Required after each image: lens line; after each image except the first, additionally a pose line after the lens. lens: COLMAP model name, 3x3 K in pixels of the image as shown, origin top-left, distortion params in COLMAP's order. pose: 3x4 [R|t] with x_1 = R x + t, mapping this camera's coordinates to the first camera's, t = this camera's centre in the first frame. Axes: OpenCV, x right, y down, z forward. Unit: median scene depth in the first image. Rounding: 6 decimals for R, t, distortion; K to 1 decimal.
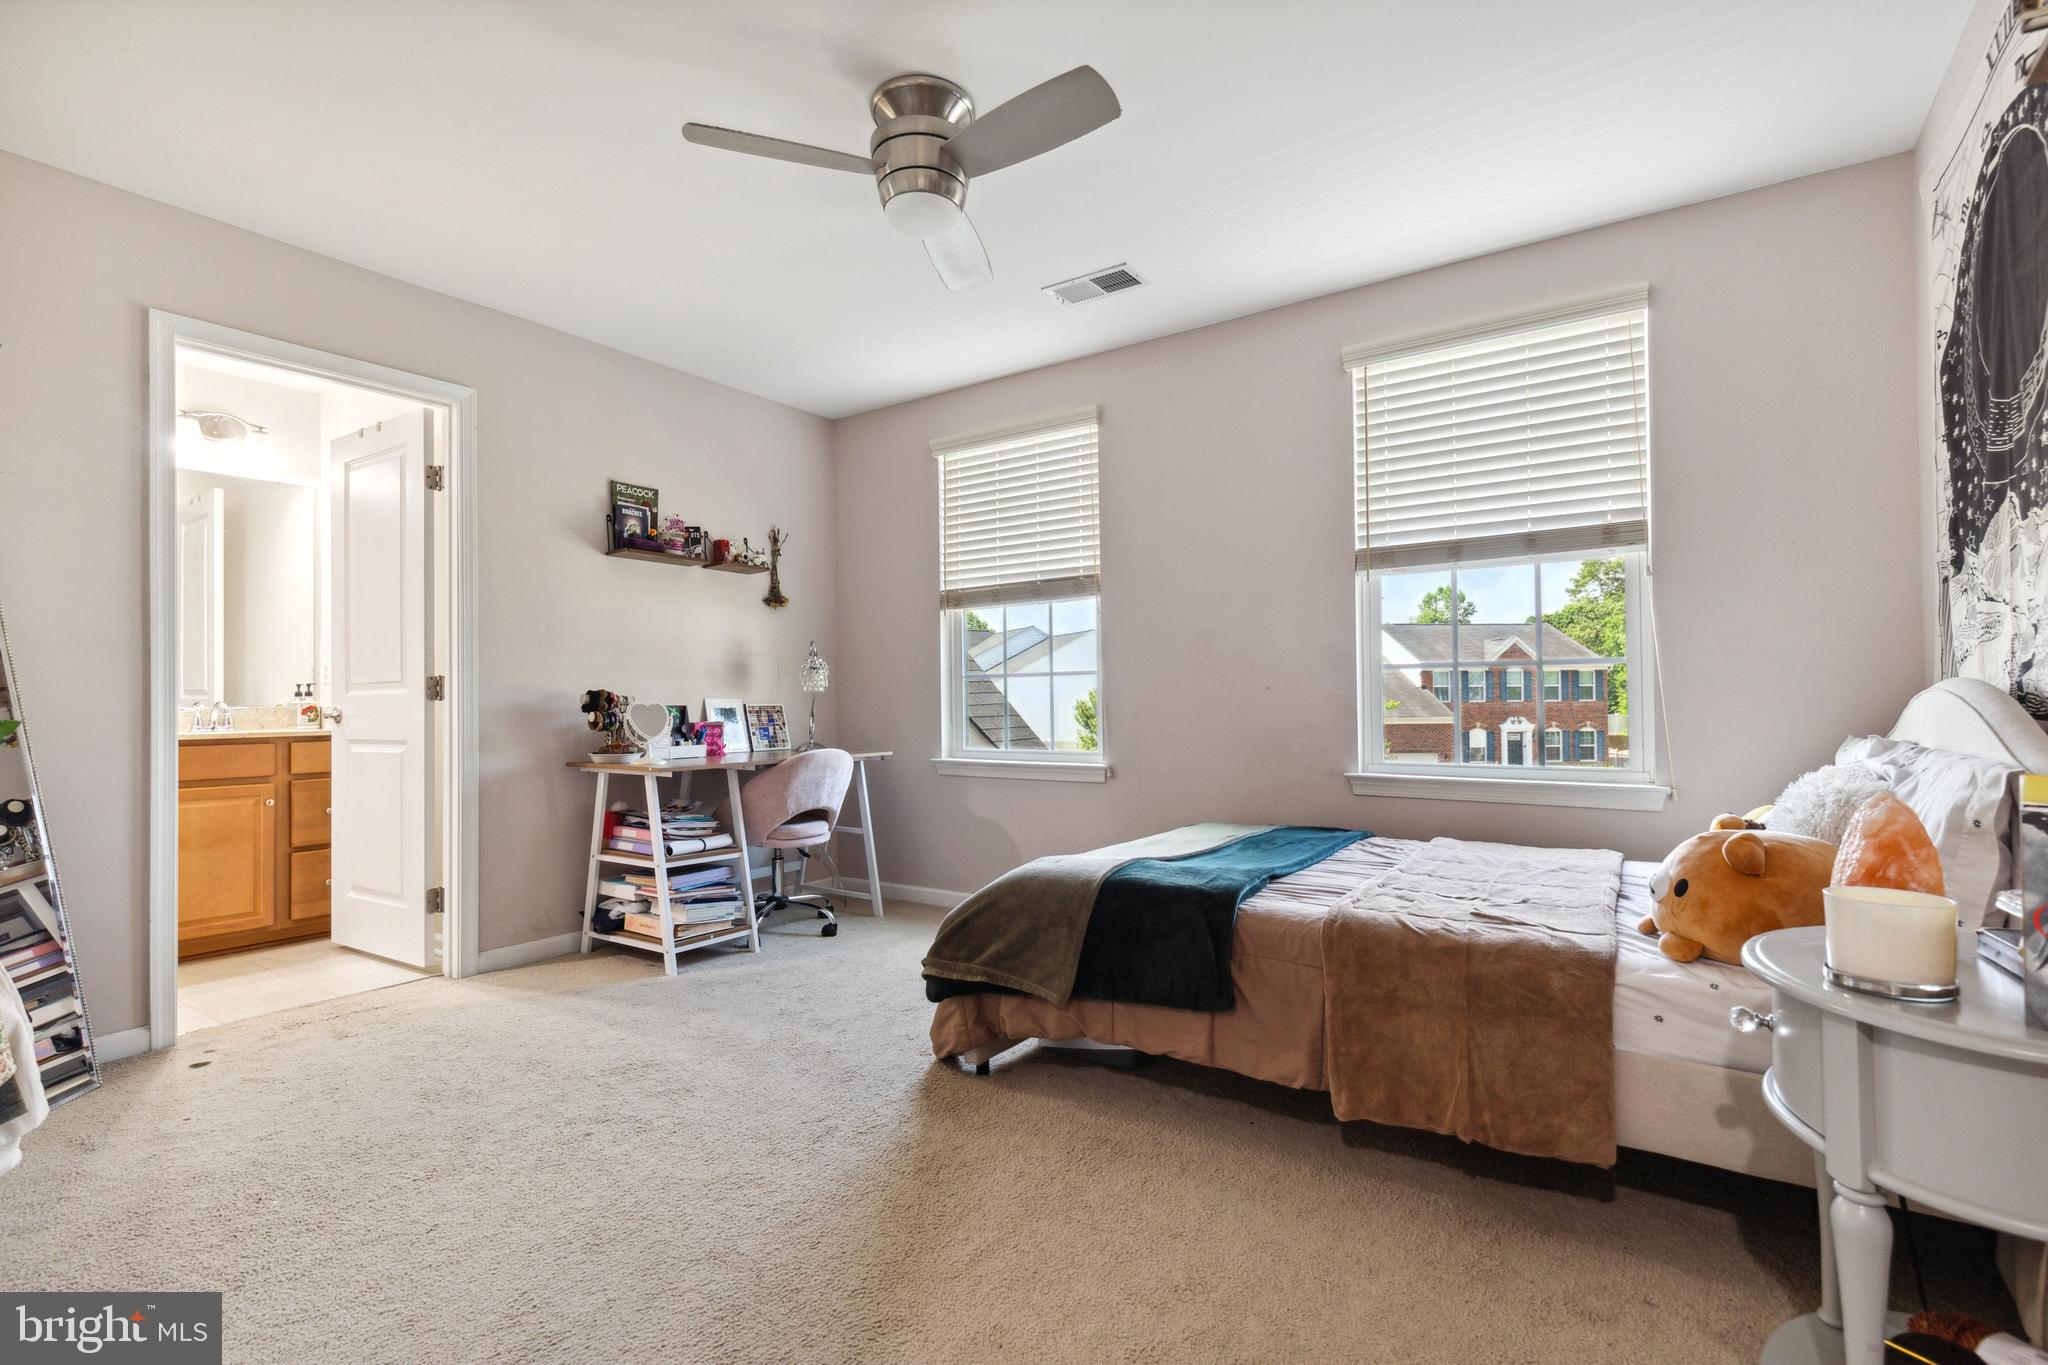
lens RADIAL K [[946.0, 0, 1036.9], [0, 946.0, 680.6], [0, 0, 1]] dist [0.004936, -0.001098]
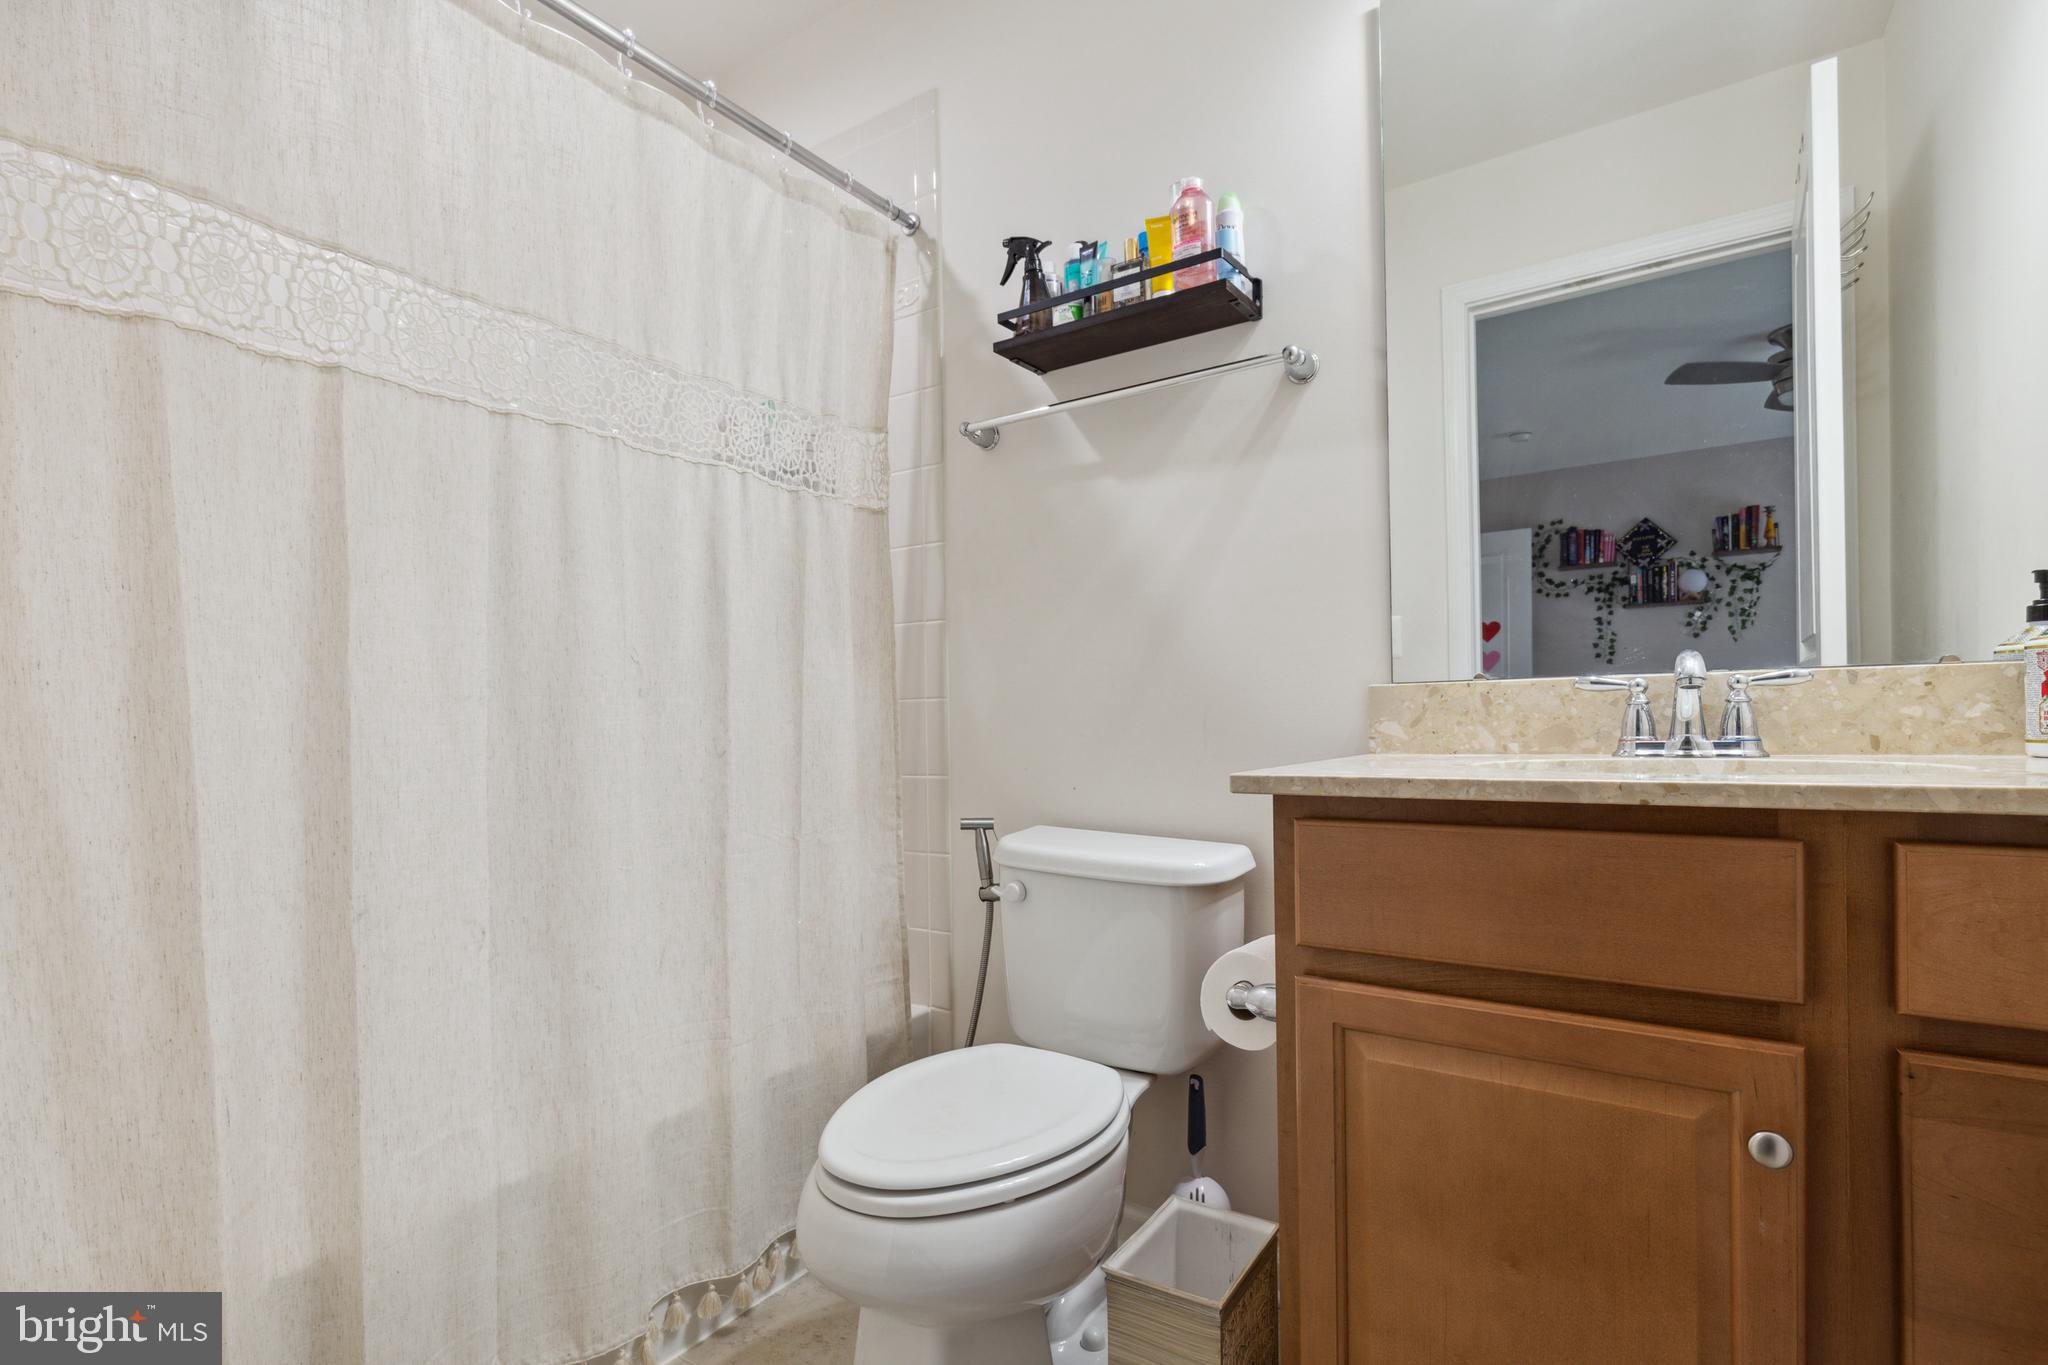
lens RADIAL K [[946.0, 0, 1030.8], [0, 946.0, 694.0], [0, 0, 1]] dist [0.004936, -0.001098]
pose [[0.013372, 0.004135, -0.999902, -0.609799], [0.027406, 0.999614, 0.004501, 0.030636], [0.999535, -0.027464, 0.013254, 0.839102]]
